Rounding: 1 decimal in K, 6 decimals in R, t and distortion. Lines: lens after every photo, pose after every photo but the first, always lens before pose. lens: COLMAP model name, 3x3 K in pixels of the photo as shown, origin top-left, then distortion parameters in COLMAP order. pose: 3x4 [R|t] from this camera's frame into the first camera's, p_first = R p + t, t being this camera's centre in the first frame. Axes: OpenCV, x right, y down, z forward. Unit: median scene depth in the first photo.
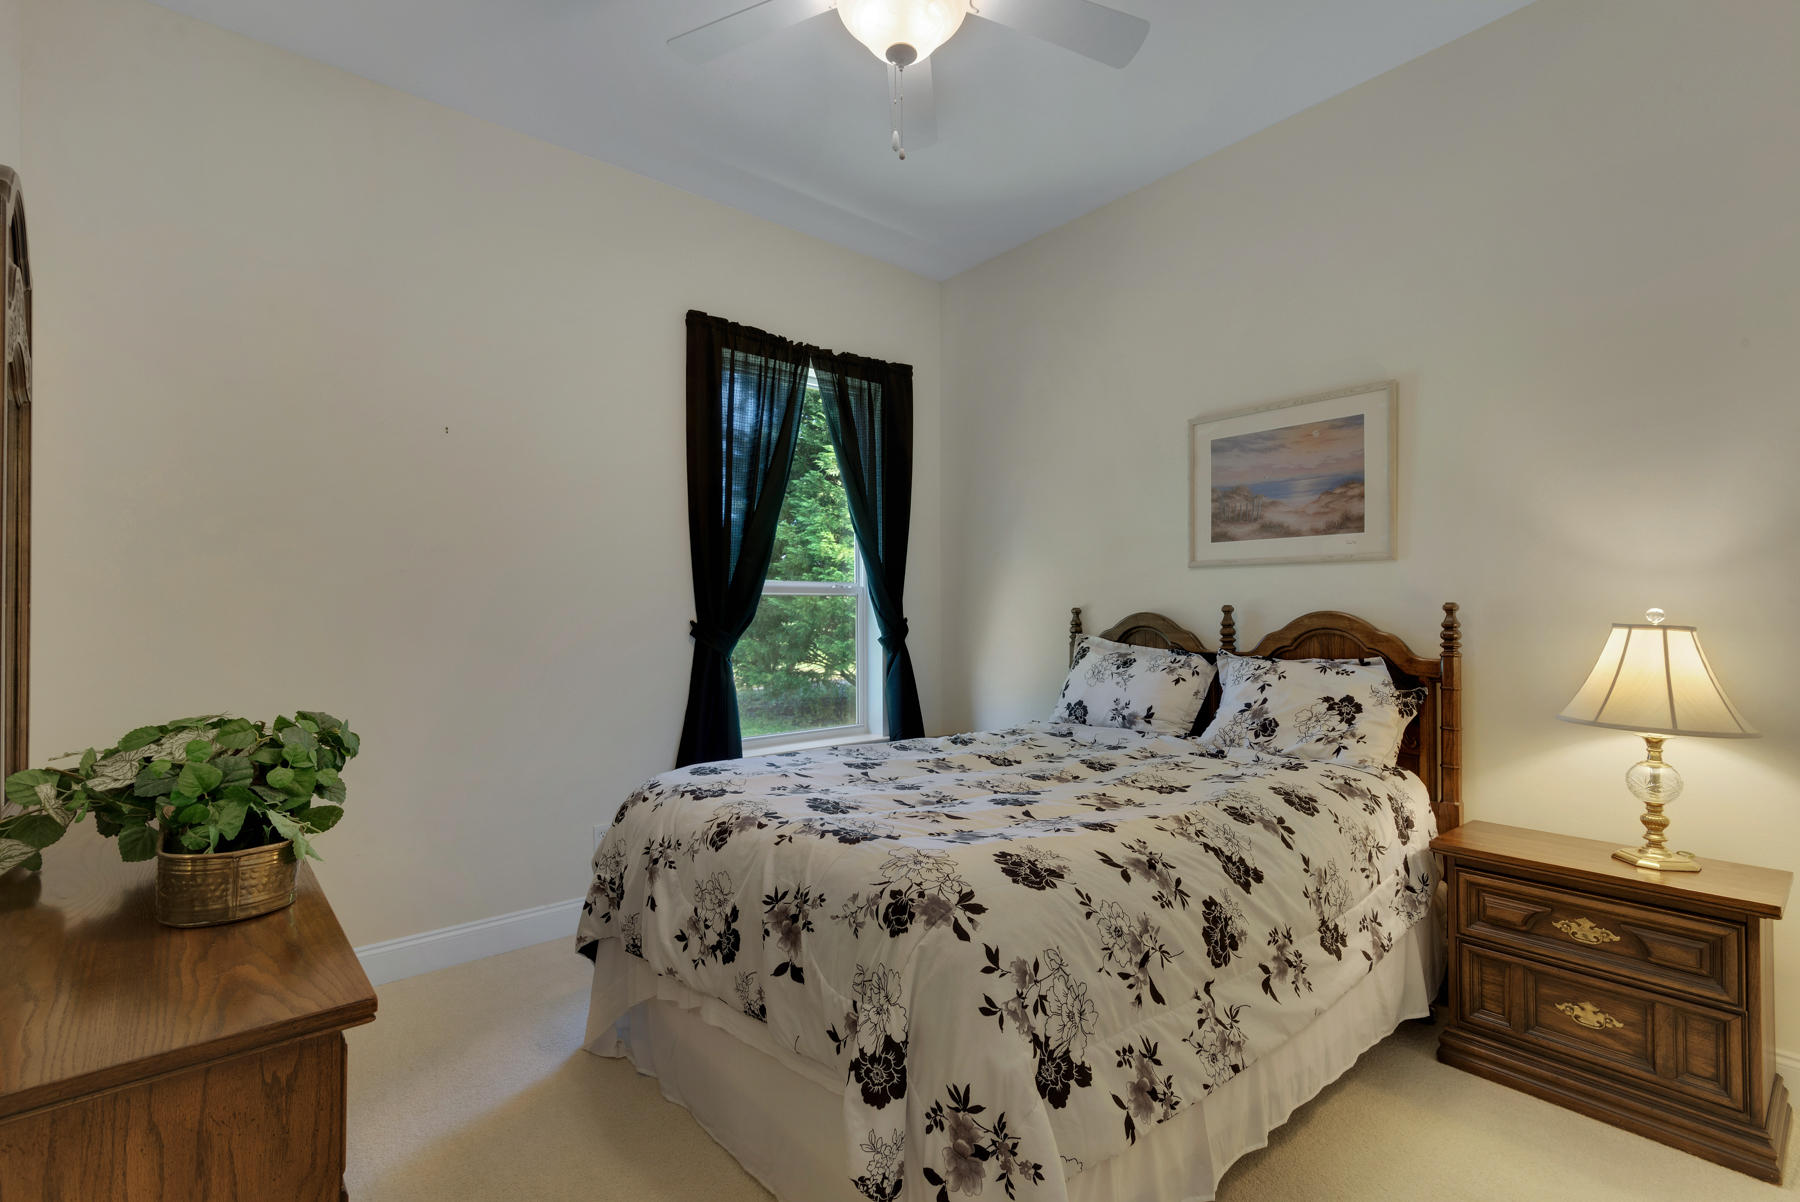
lens RADIAL K [[800.6, 0, 911.1], [0, 800.6, 617.1], [0, 0, 1]] dist [0.012805, -0.011692]
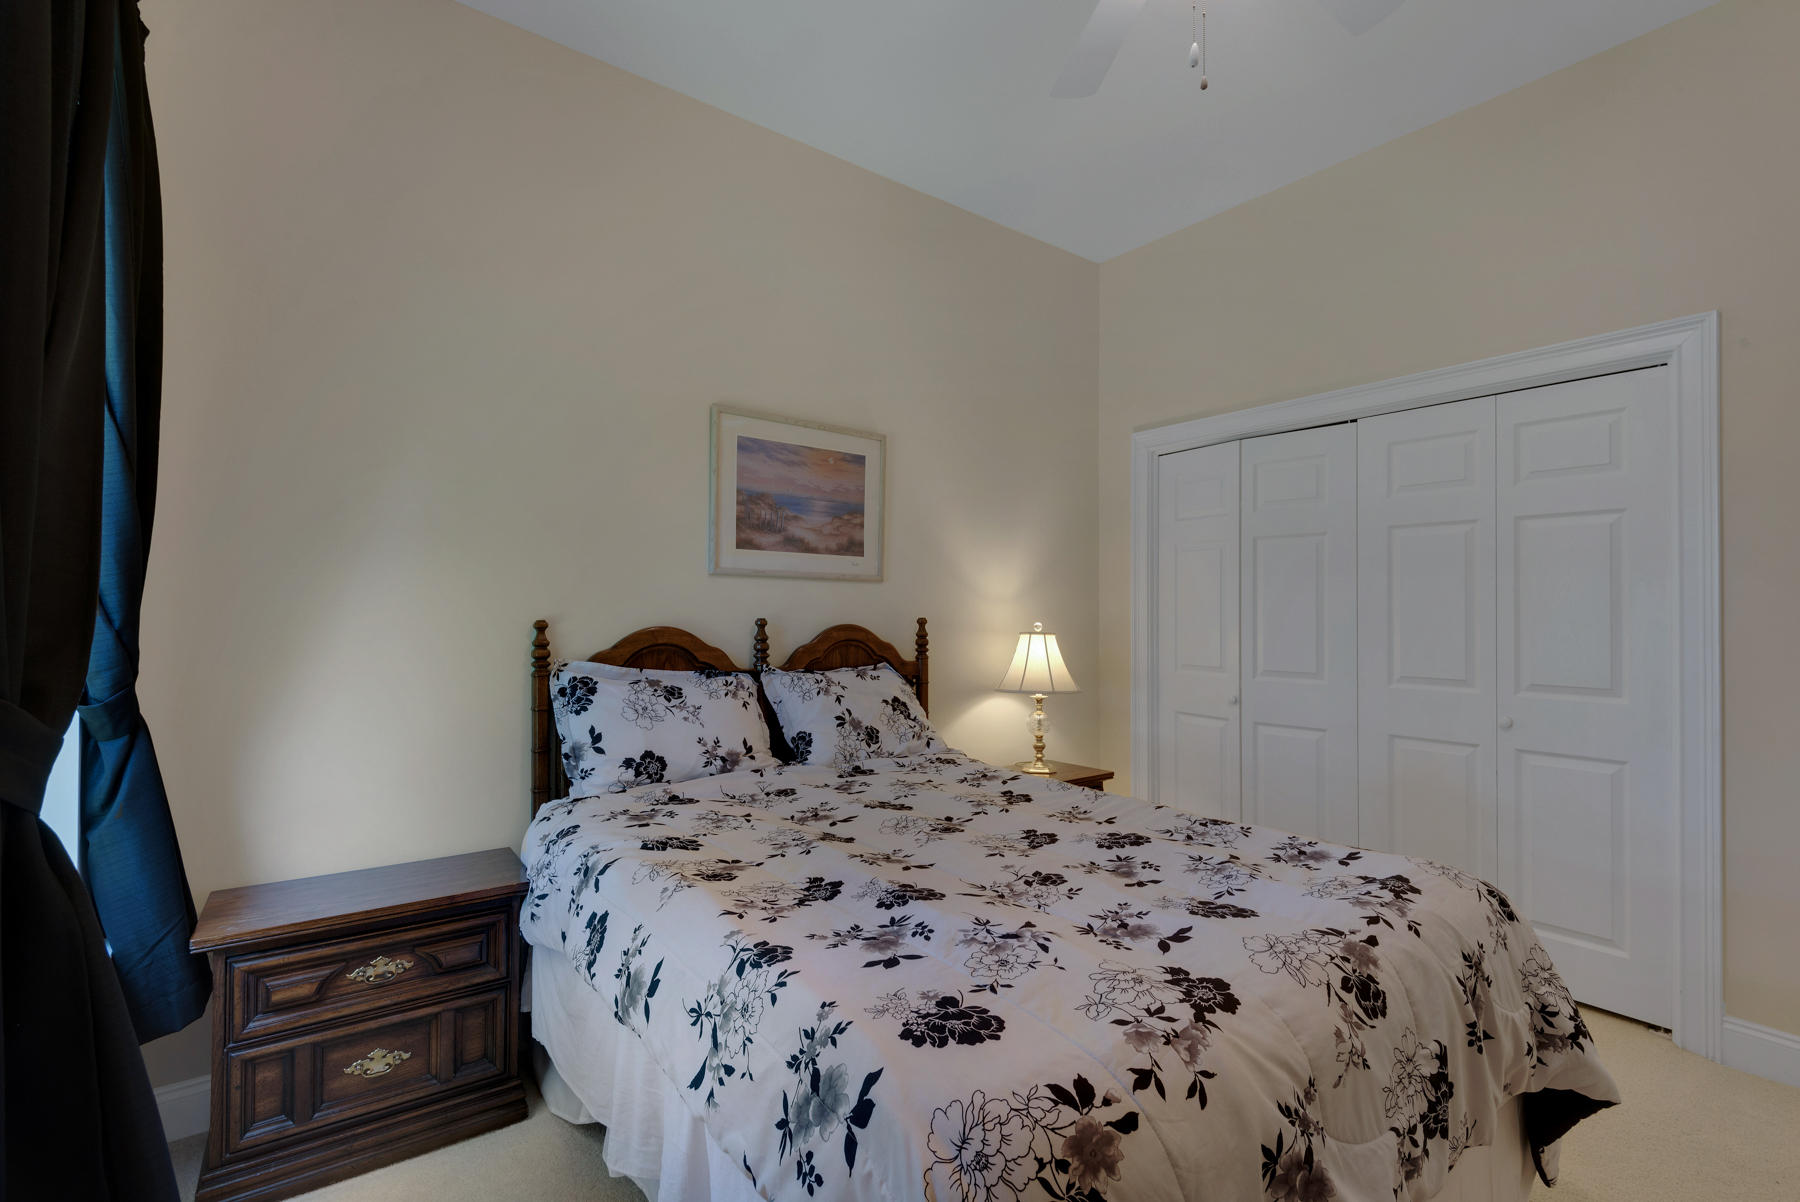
lens RADIAL K [[800.6, 0, 911.1], [0, 800.6, 617.1], [0, 0, 1]] dist [0.012805, -0.011692]
pose [[0.049808, -0.009092, 0.998717, -0.556589], [-0.003456, 0.999951, 0.009276, -0.027080], [-0.998753, -0.003914, 0.049774, 0.815841]]
